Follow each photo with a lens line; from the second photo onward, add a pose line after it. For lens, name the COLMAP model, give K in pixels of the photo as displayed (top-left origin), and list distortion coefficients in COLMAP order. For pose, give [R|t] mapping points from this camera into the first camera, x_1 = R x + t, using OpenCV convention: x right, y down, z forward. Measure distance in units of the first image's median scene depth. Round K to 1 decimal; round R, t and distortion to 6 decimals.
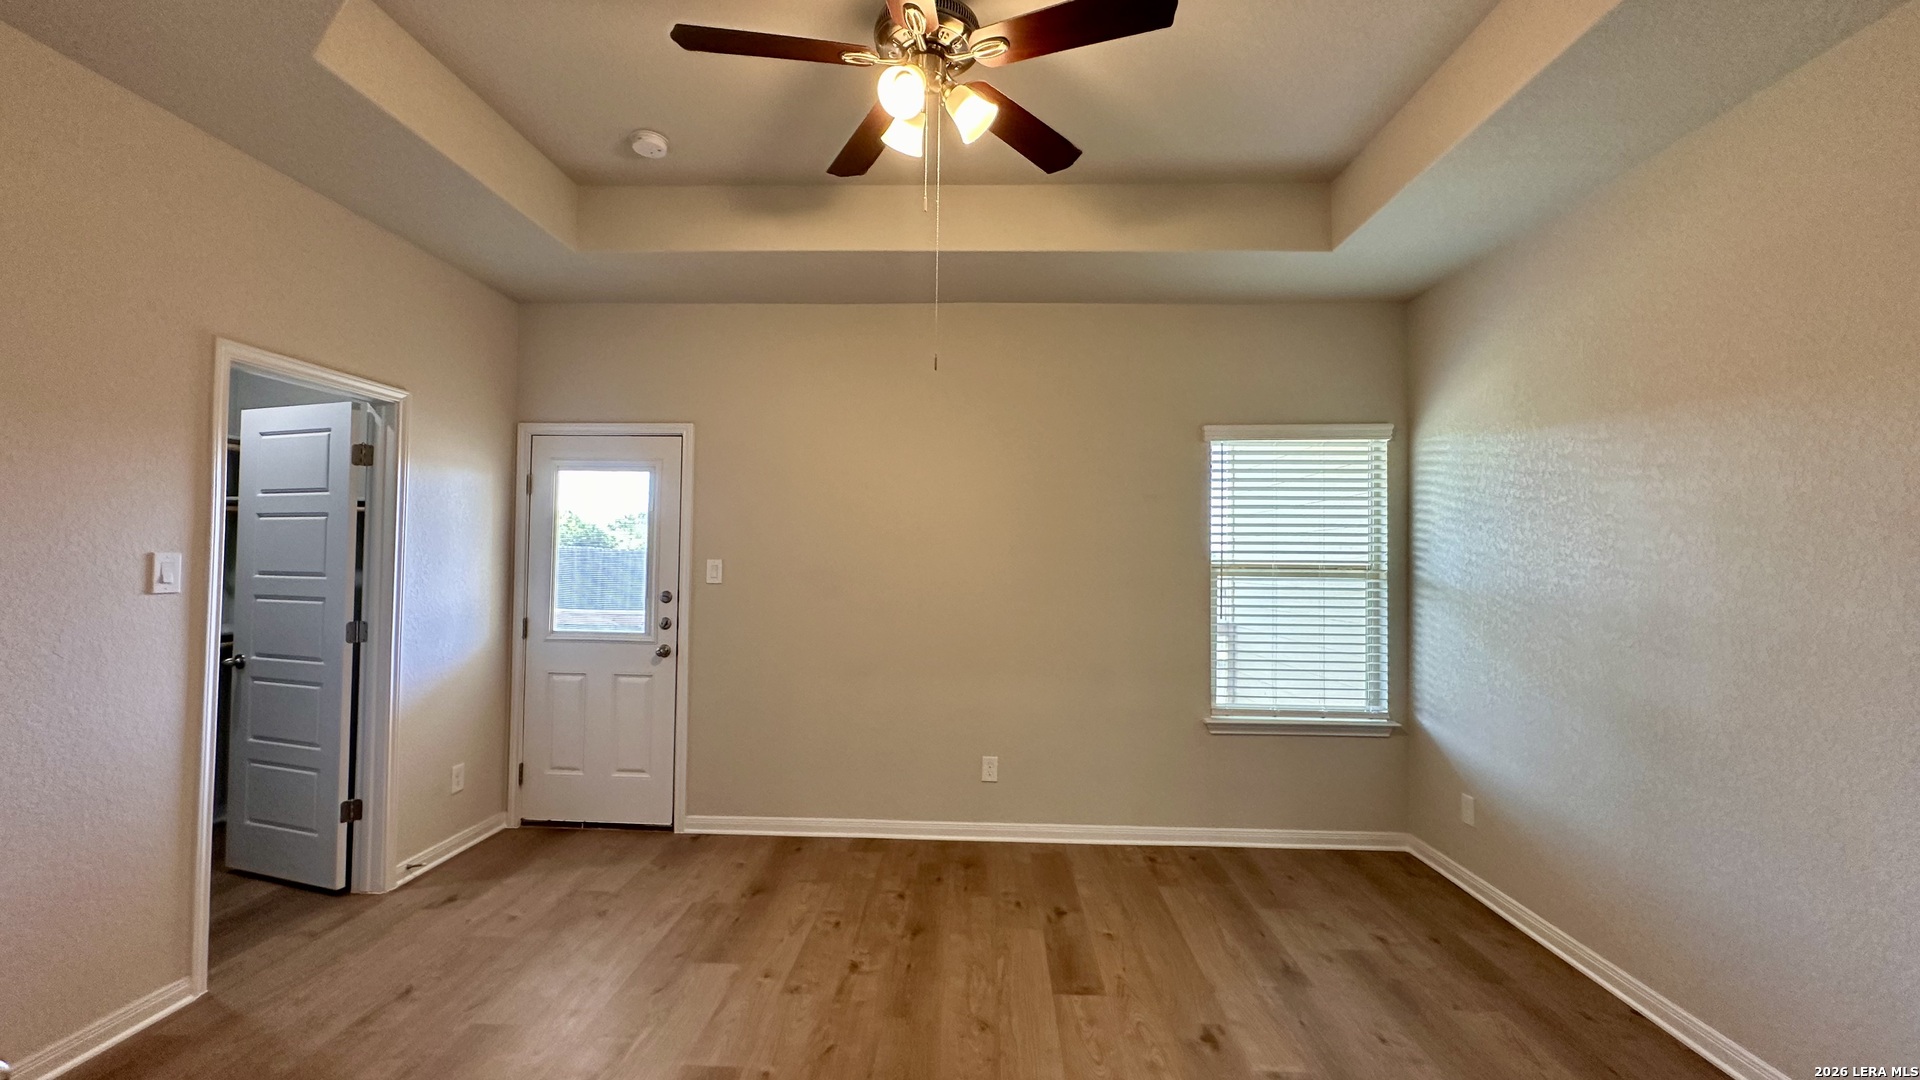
lens RADIAL K [[767.5, 0, 960.1], [0, 767.5, 537.8], [0, 0, 1]] dist [-0.002529, 0.000408]
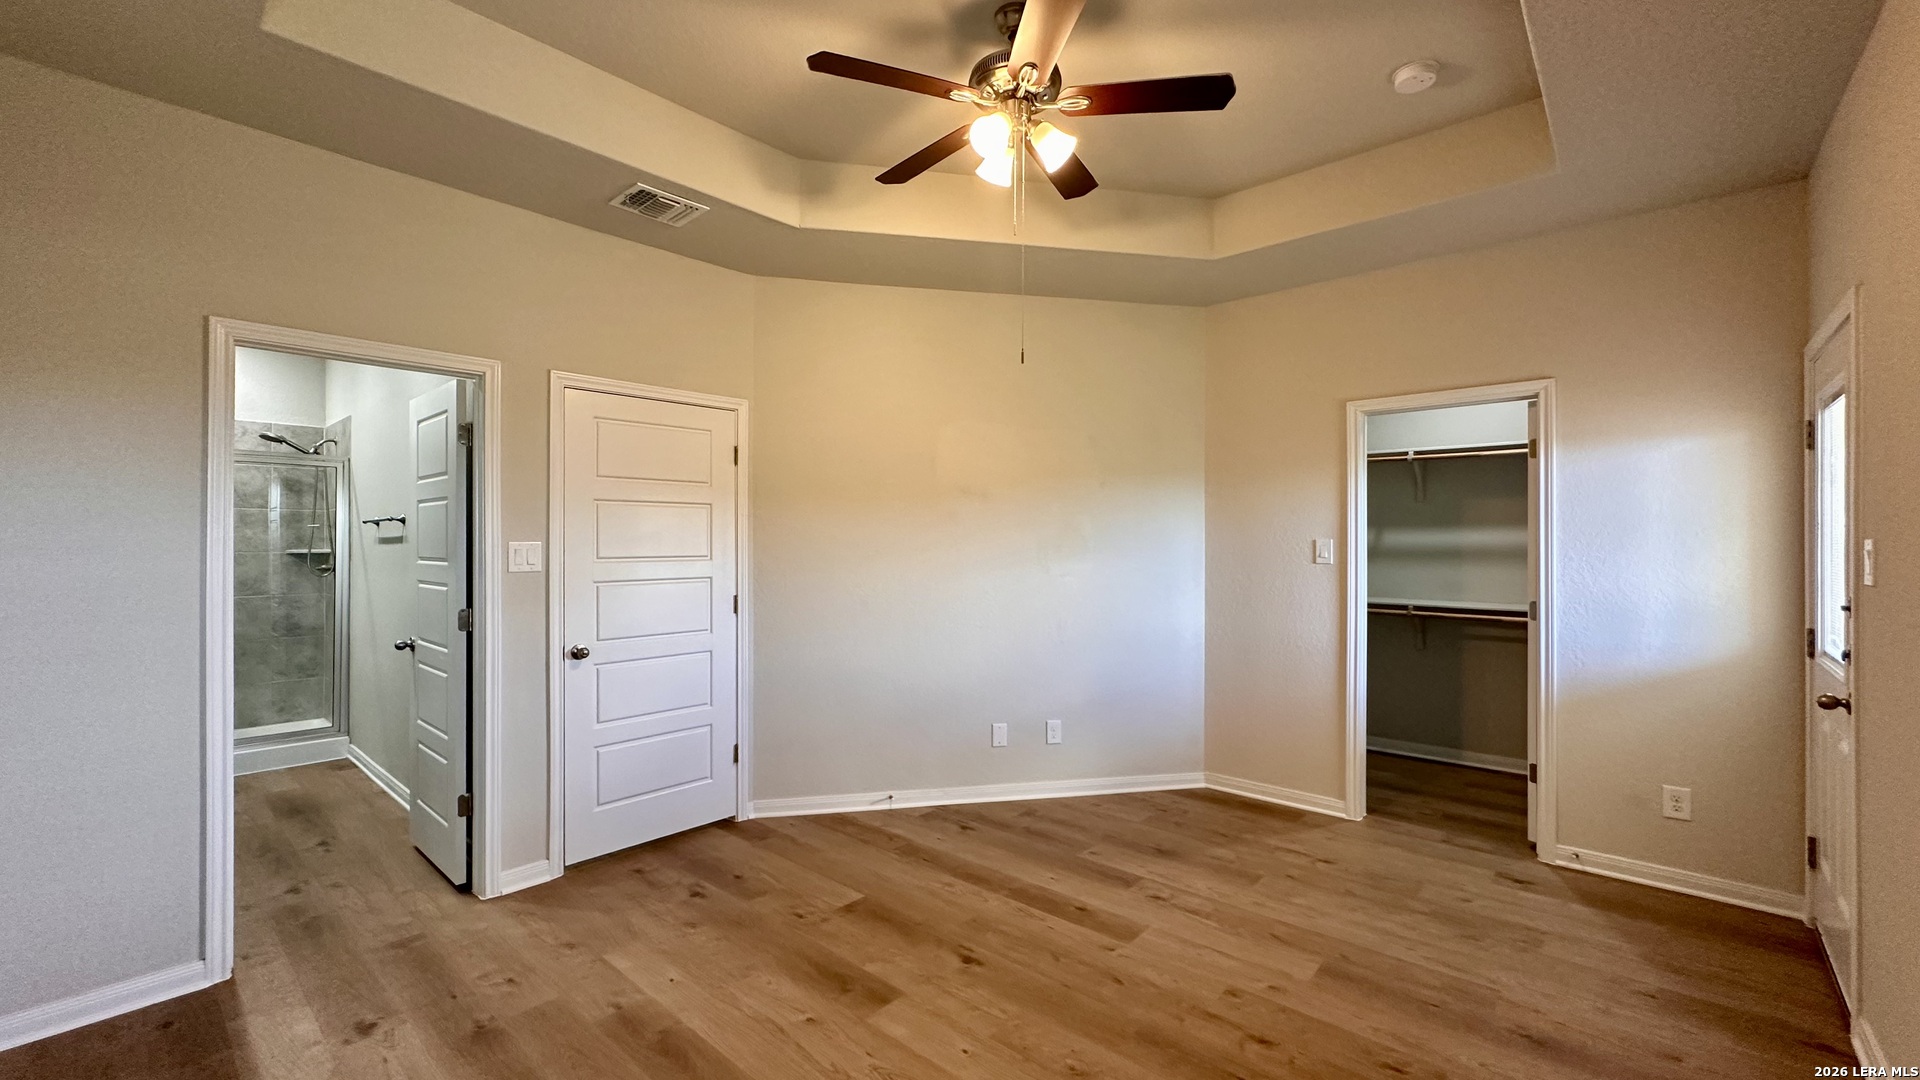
lens RADIAL K [[767.5, 0, 960.1], [0, 767.5, 537.8], [0, 0, 1]] dist [-0.002529, 0.000408]
pose [[-0.636623, -0.019913, -0.770918, 0.693791], [0.010758, 0.999340, -0.034697, 0.057859], [0.771100, -0.030382, -0.635988, 1.286238]]
